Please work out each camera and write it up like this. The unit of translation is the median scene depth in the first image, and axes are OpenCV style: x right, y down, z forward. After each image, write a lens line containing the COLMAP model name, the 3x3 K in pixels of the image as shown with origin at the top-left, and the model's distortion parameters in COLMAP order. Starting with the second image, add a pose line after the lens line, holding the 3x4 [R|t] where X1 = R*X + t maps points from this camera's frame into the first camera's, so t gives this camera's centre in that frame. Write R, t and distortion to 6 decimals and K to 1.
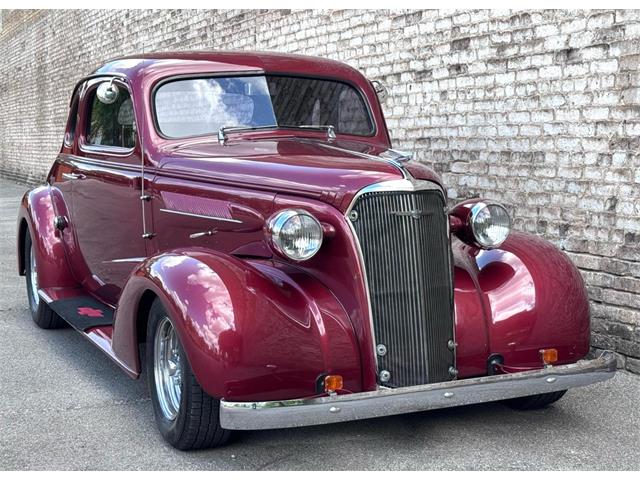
lens RADIAL K [[1090.6, 0, 321.9], [0, 1090.6, 230.3], [0, 0, 1]] dist [0.138149, -0.129909]
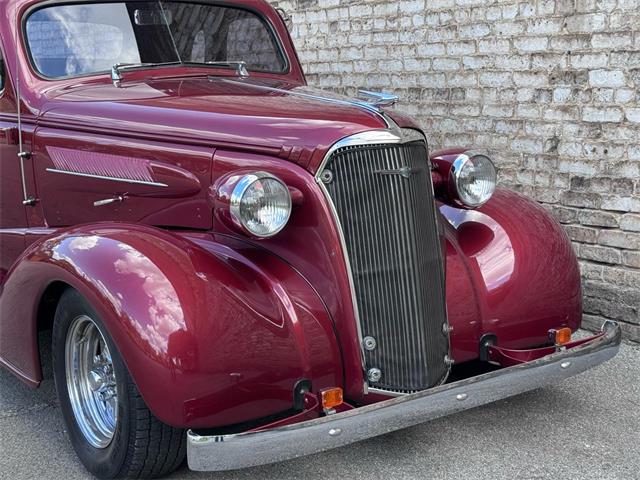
lens RADIAL K [[1011.1, 0, 318.7], [0, 1011.1, 225.3], [0, 0, 1]] dist [0.145650, -0.080623]
pose [[0.980825, -0.043025, 0.190082, -0.080764], [0.030392, 0.997162, 0.068882, -0.019631], [-0.192506, -0.061784, 0.979349, 0.190728]]
